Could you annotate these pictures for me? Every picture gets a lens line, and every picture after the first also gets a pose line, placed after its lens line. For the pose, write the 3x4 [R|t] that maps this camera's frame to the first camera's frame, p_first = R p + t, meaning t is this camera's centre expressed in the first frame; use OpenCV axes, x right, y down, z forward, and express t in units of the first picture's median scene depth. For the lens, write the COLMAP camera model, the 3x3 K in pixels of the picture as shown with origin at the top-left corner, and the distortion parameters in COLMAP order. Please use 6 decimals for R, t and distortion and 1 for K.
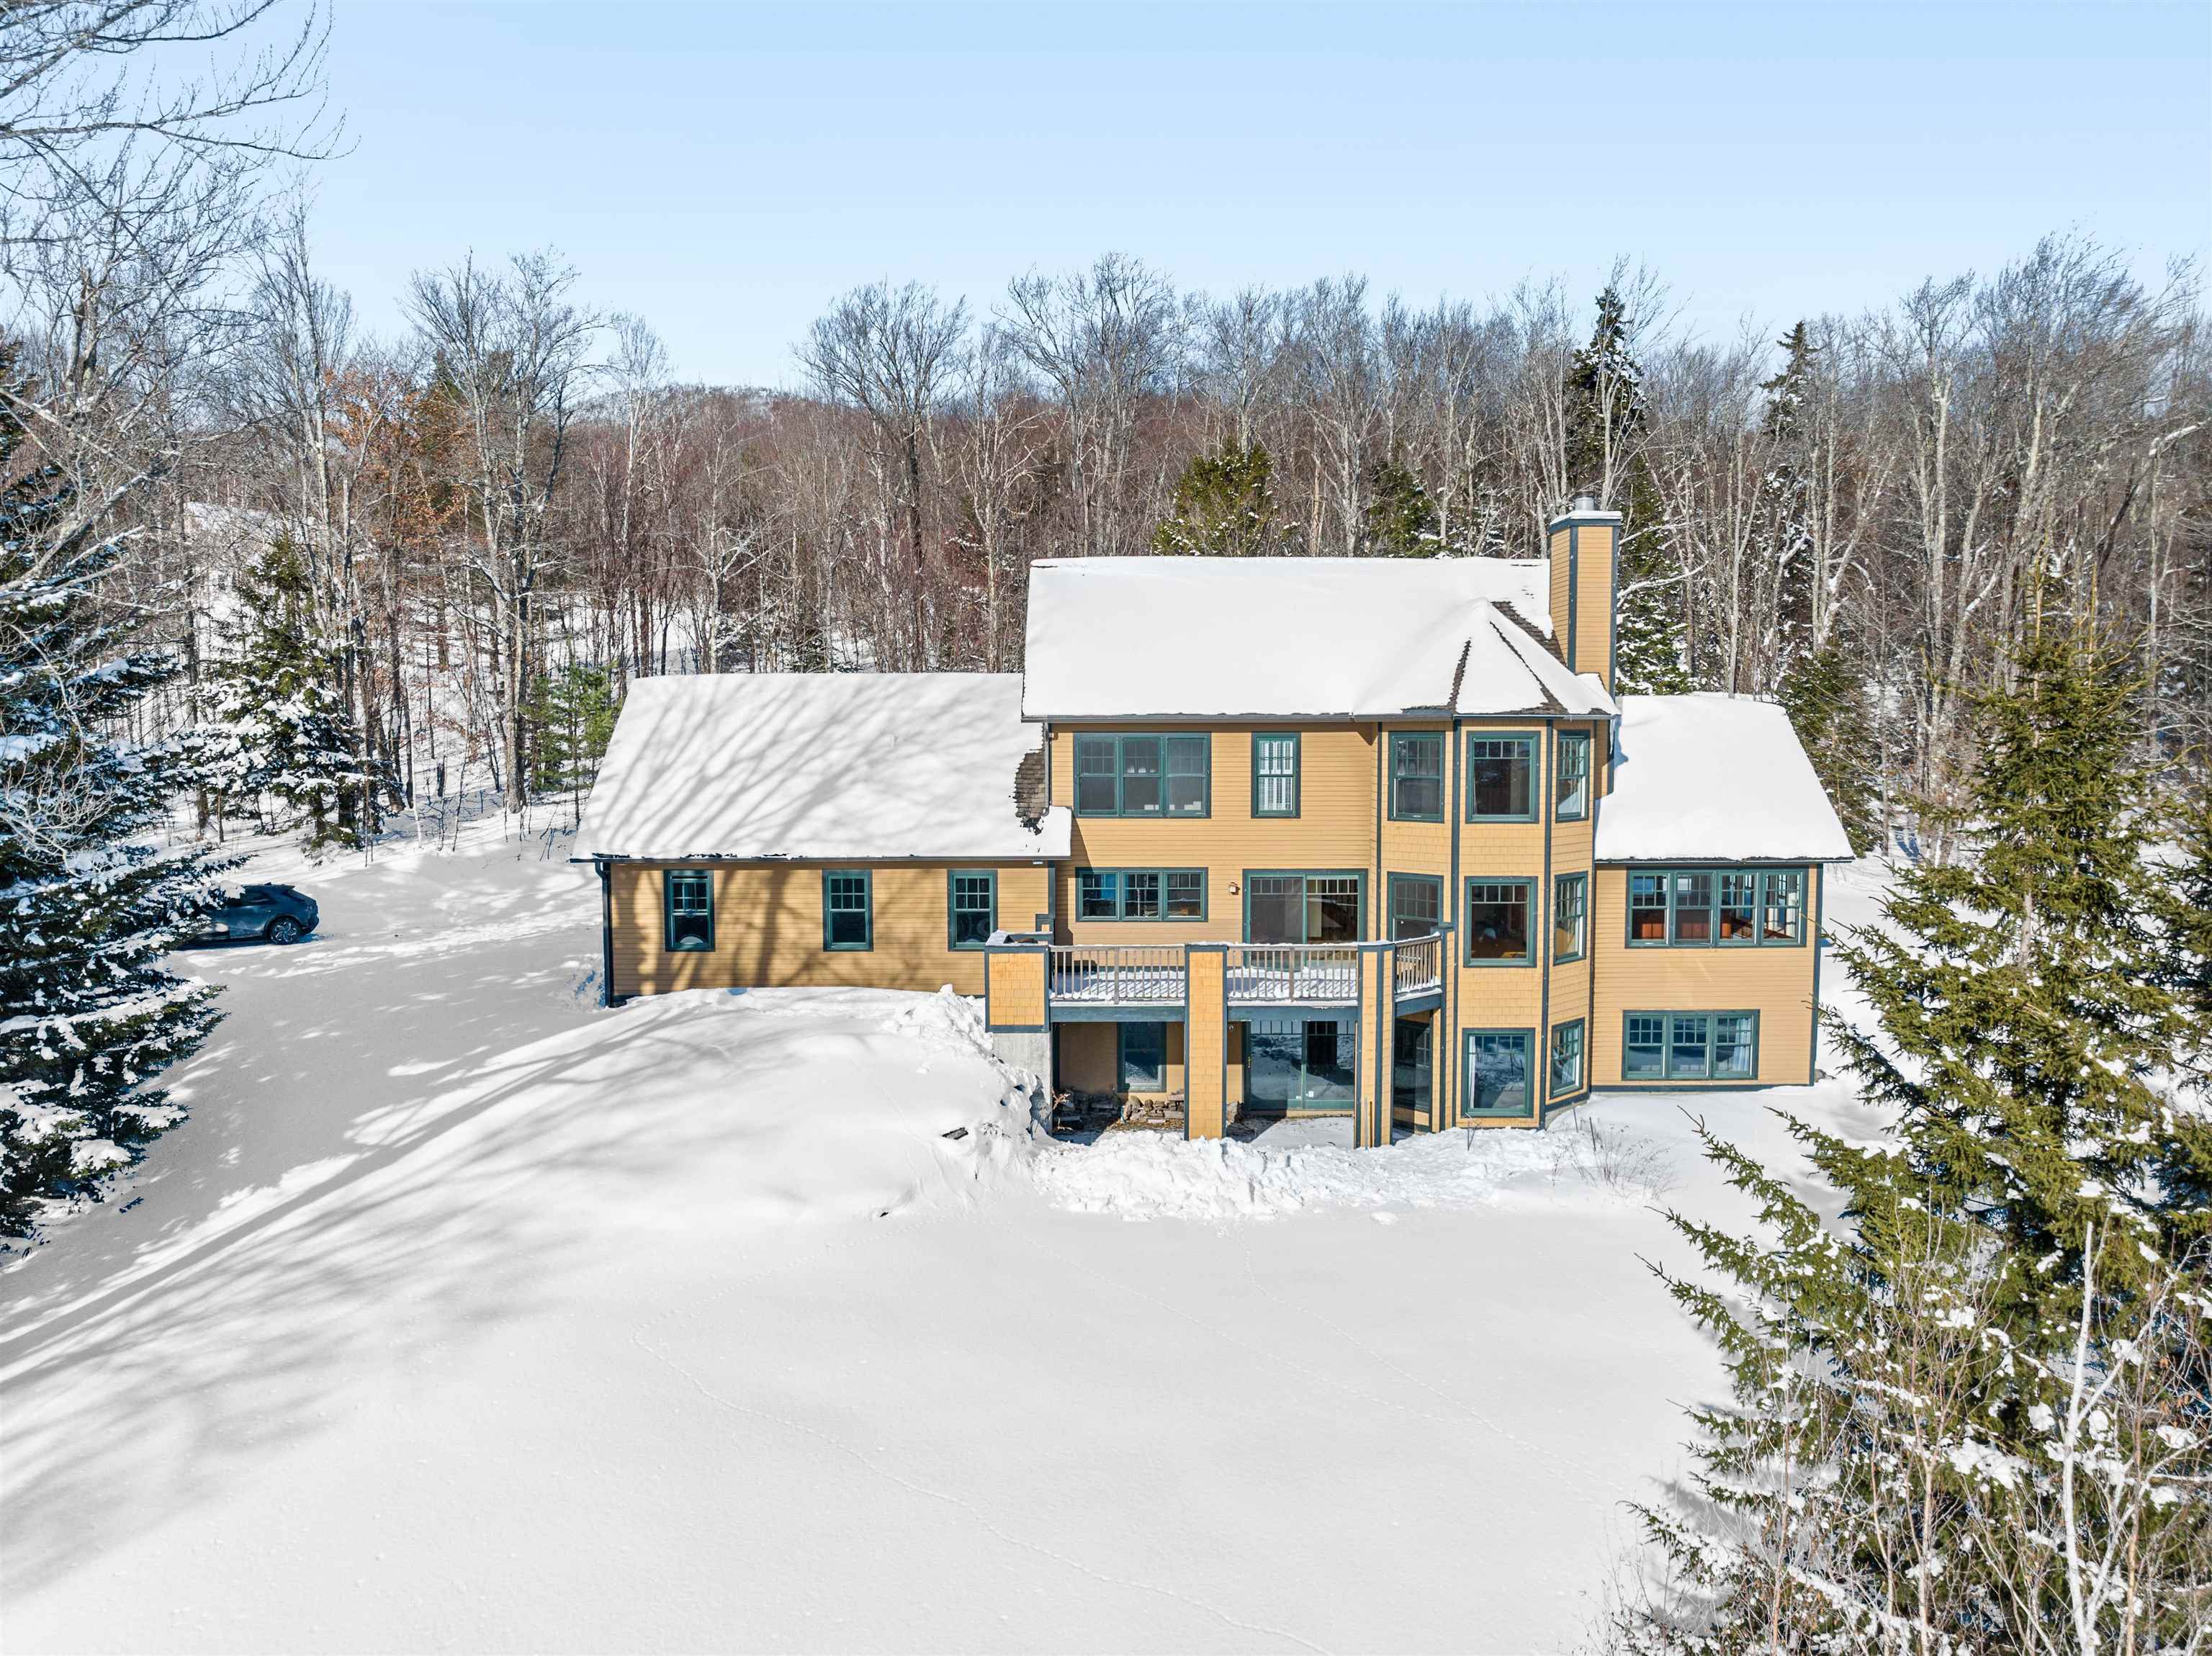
lens RADIAL K [[1589.8, 0, 1102.8], [0, 1589.8, 818.5], [0, 0, 1]] dist [0.000664, 0.001460]
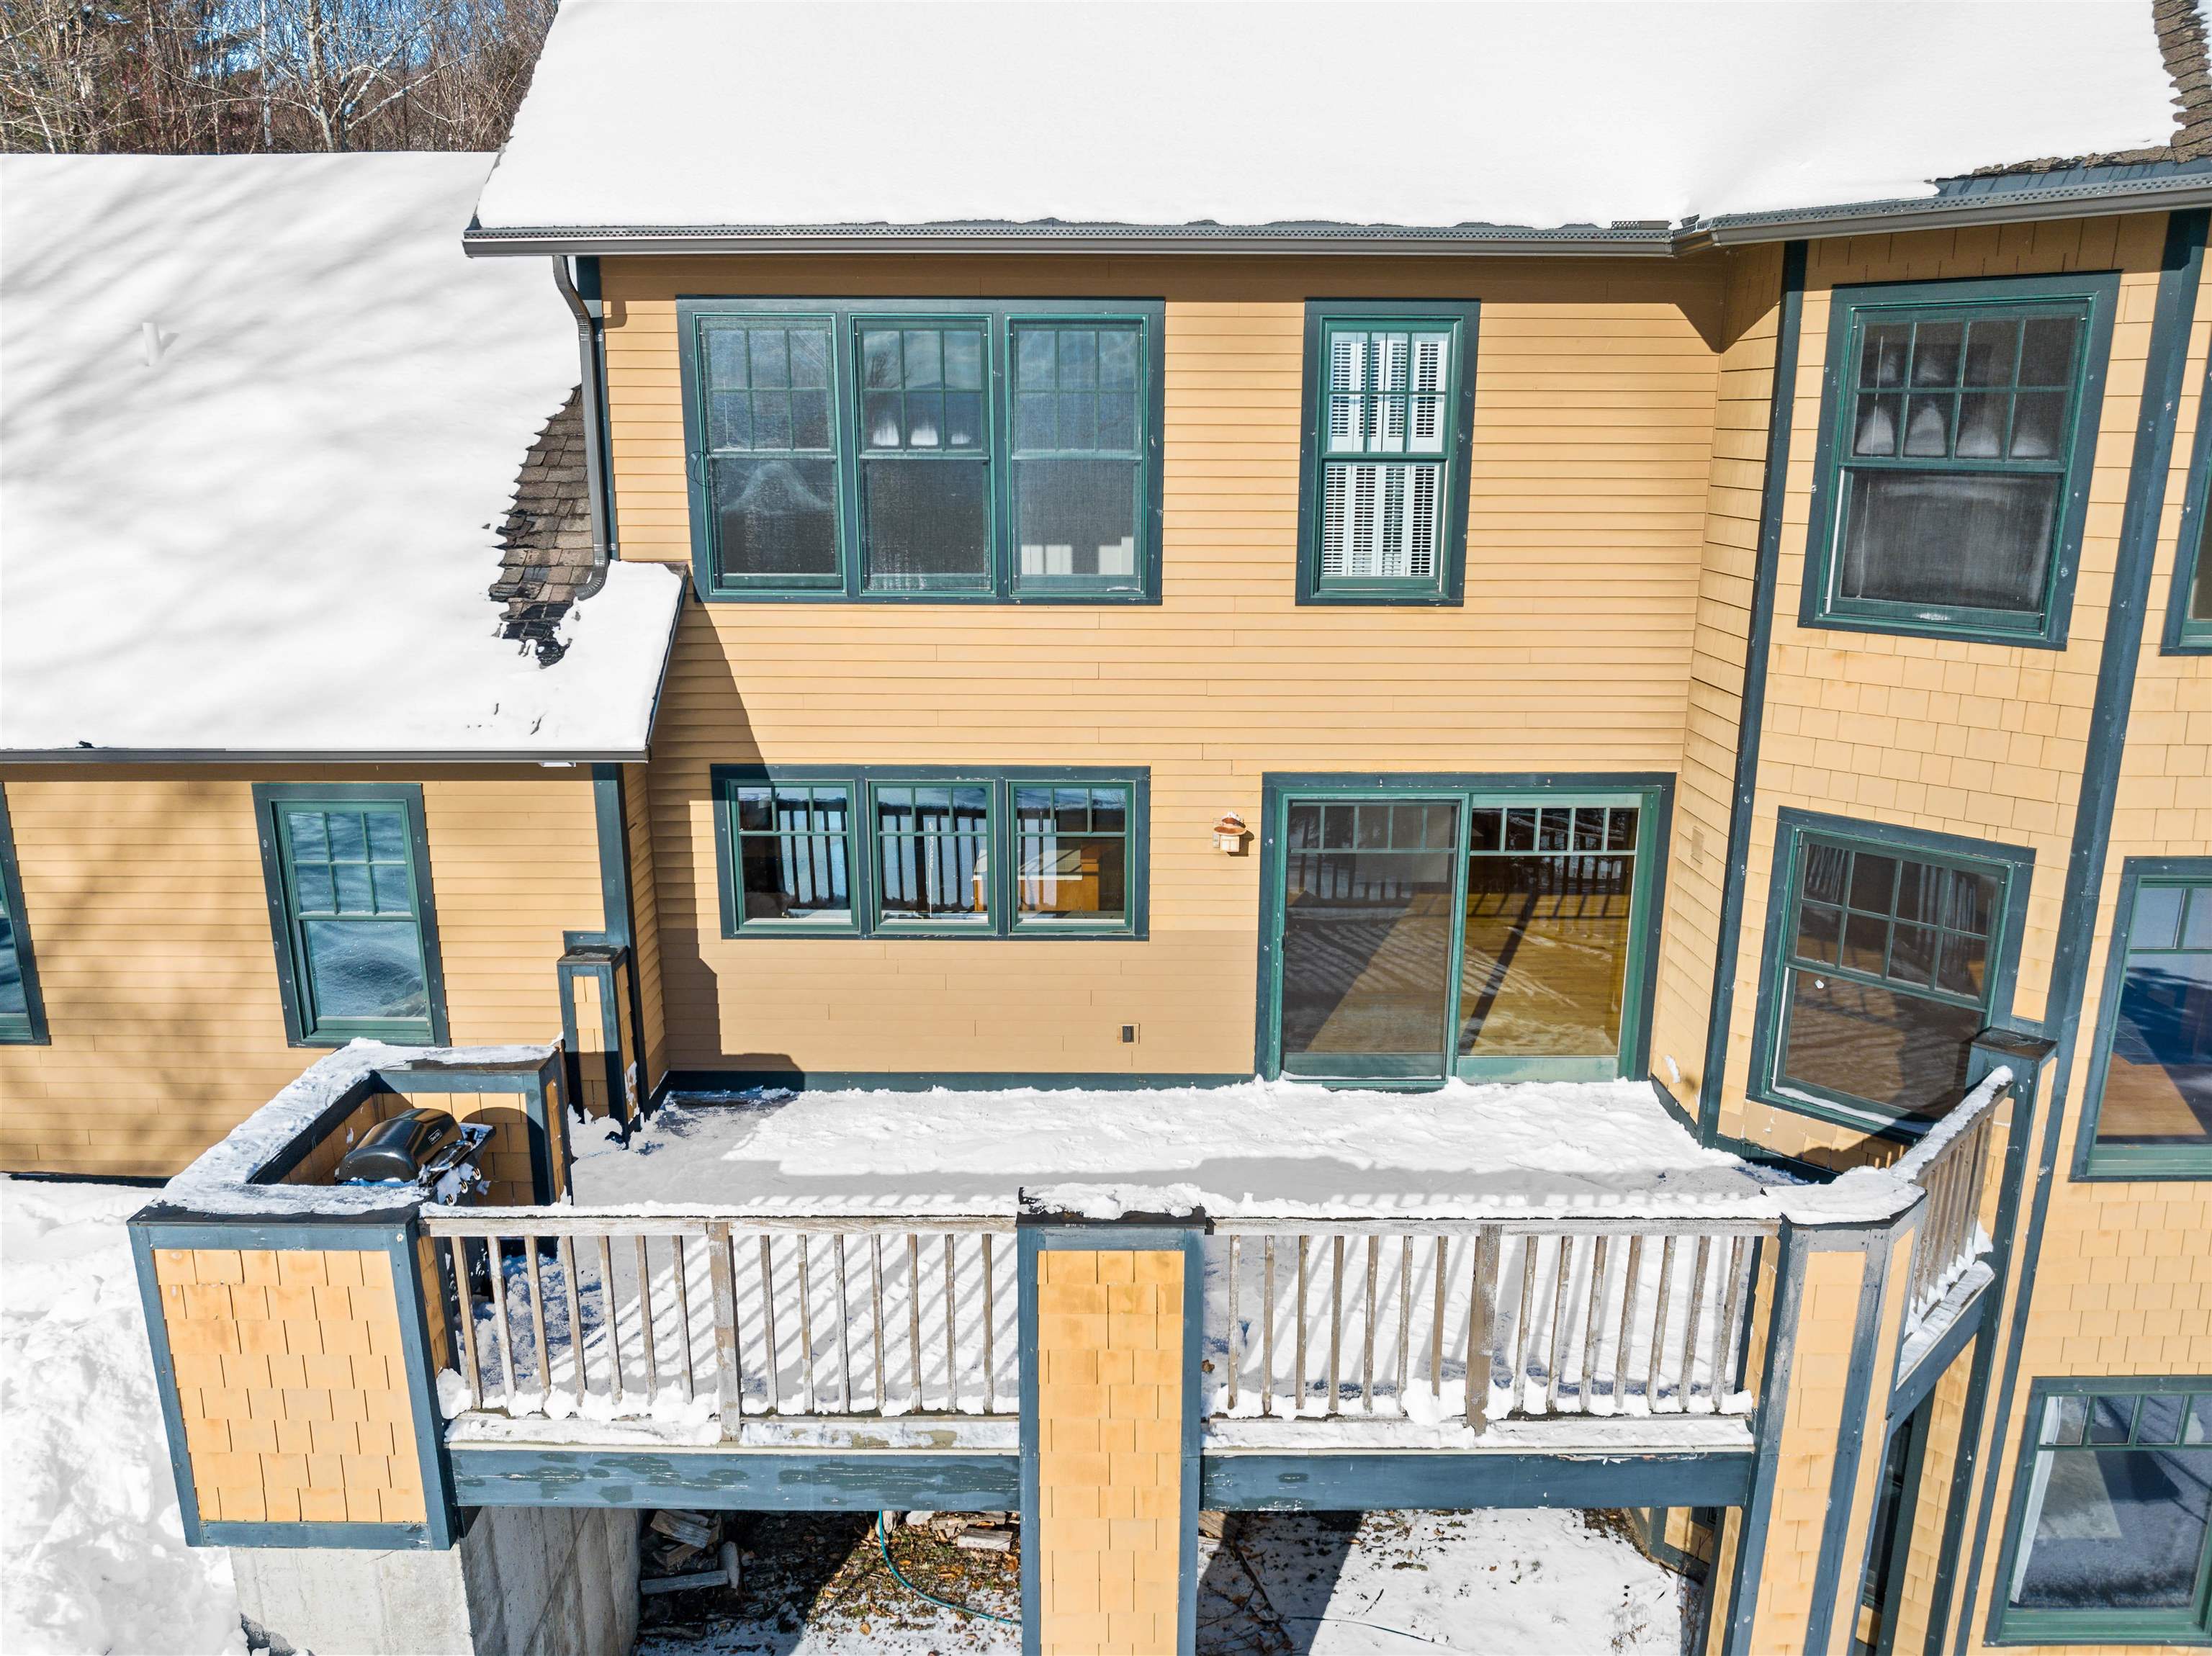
lens RADIAL K [[1571.9, 0, 1106.3], [0, 1571.9, 819.3], [0, 0, 1]] dist [-0.033584, 0.003672]
pose [[0.999961, 0.002202, 0.008598, 0.055817], [-0.003737, 0.983134, 0.182850, -0.014314], [-0.008051, -0.182875, 0.983103, 0.709896]]
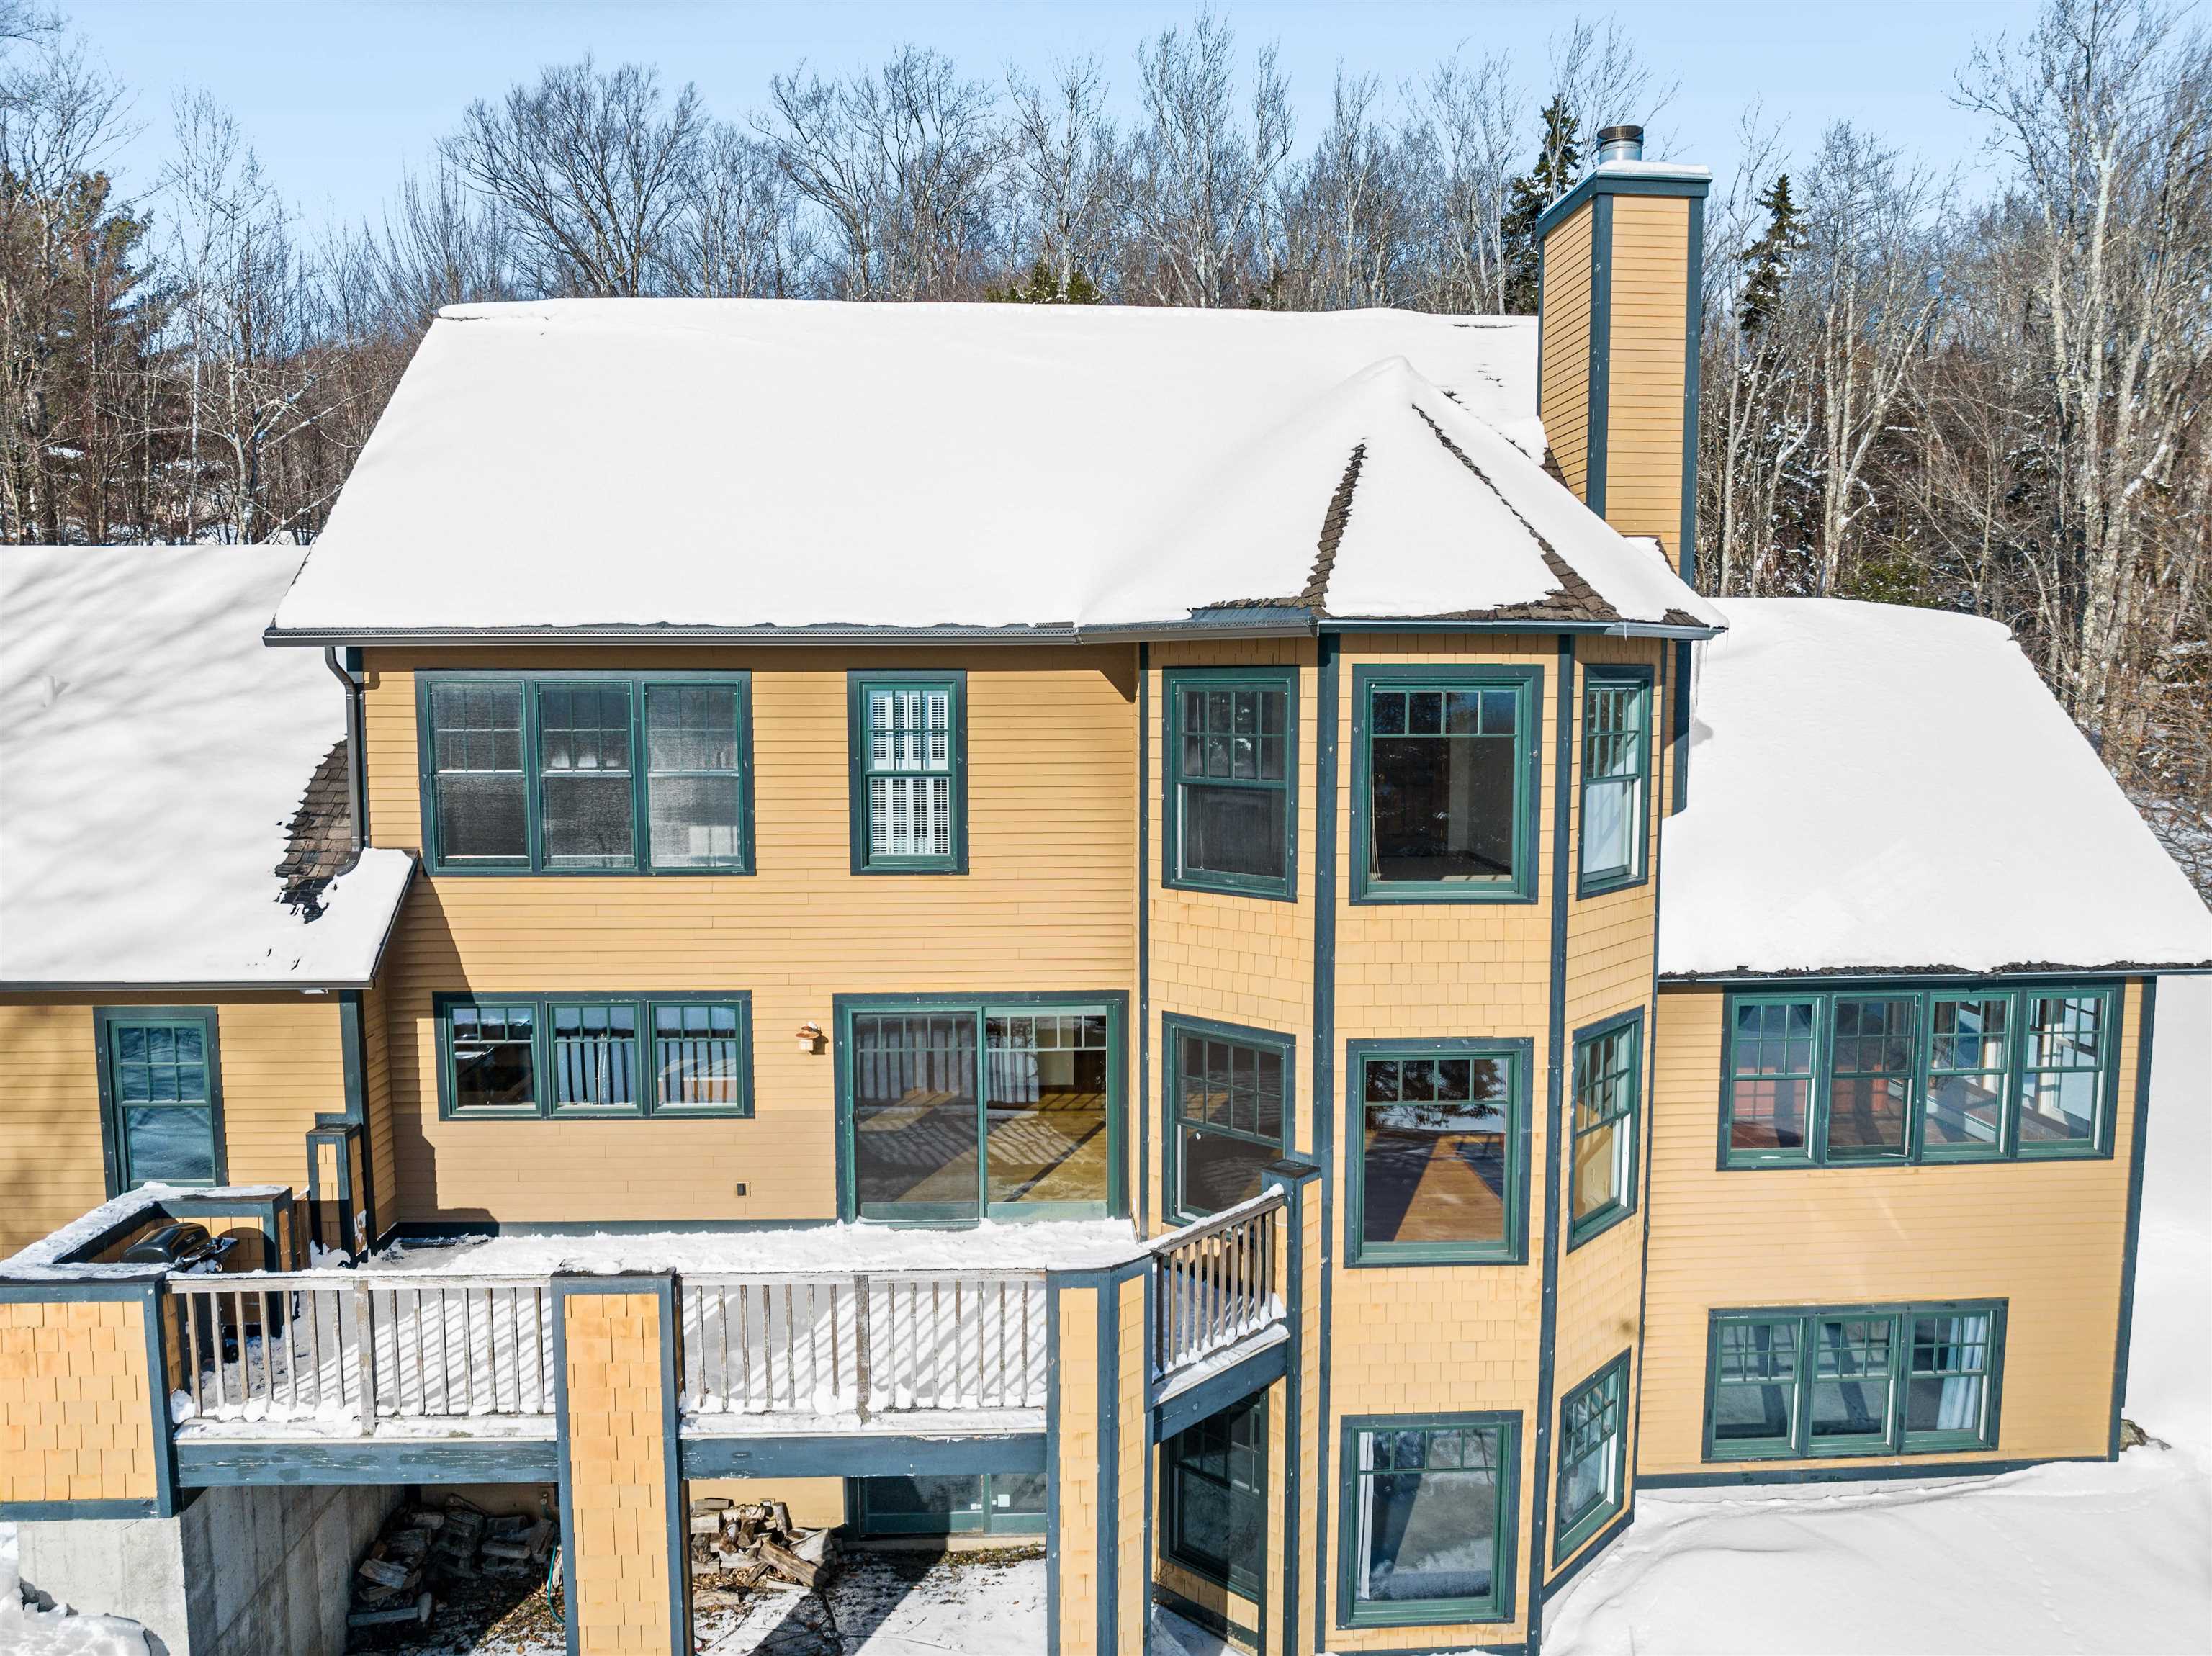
lens RADIAL K [[1571.9, 0, 1106.3], [0, 1571.9, 819.3], [0, 0, 1]] dist [-0.033584, 0.003672]
pose [[0.998555, -0.003662, 0.053623, 0.139264], [0.002090, 0.999567, 0.029352, -0.027176], [-0.053708, -0.029198, 0.998130, 0.584531]]
